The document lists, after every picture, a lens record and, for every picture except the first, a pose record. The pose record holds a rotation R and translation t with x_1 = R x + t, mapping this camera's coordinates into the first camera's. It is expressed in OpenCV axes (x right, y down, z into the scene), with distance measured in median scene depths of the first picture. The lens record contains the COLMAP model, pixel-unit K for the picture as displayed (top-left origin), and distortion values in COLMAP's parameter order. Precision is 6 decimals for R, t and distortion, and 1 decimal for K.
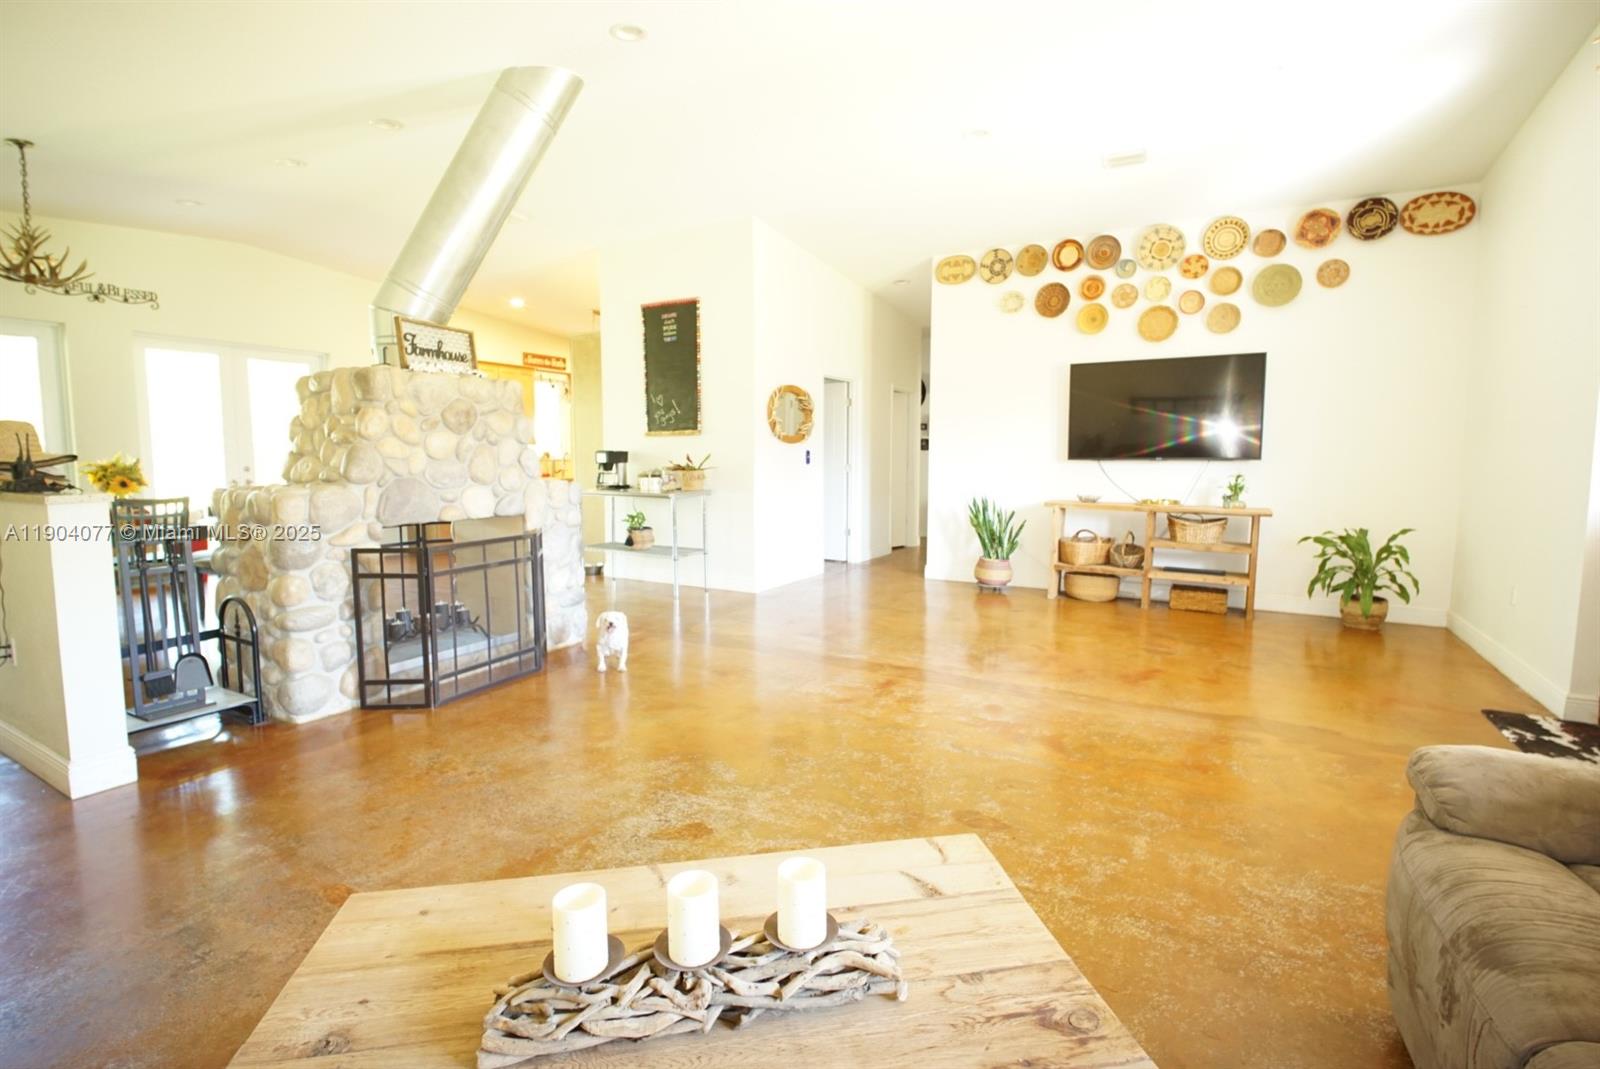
lens RADIAL K [[742.2, 0, 794.5], [0, 742.2, 527.4], [0, 0, 1]] dist [0.001187, -0.002050]
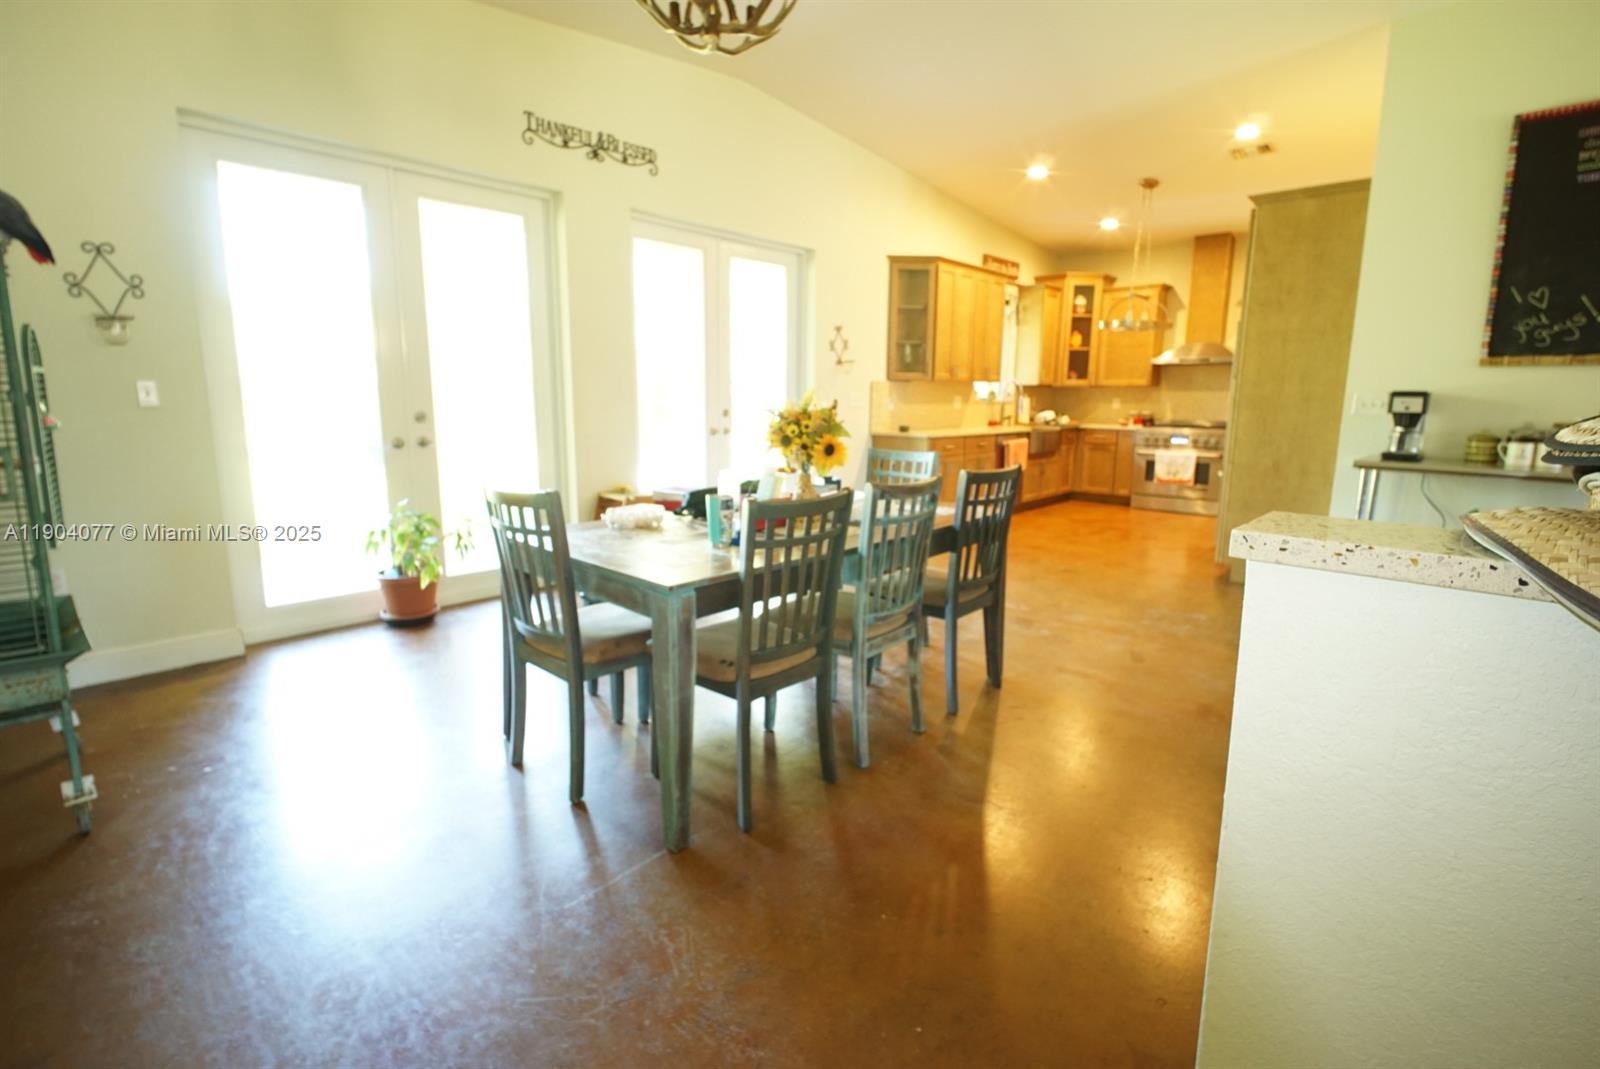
lens RADIAL K [[742.2, 0, 795.7], [0, 742.2, 519.0], [0, 0, 1]] dist [0.001187, -0.002050]
pose [[0.974152, 0.048371, -0.220656, -0.579936], [-0.033140, 0.996839, 0.072212, -0.033510], [0.223451, -0.063032, 0.972675, 0.353249]]
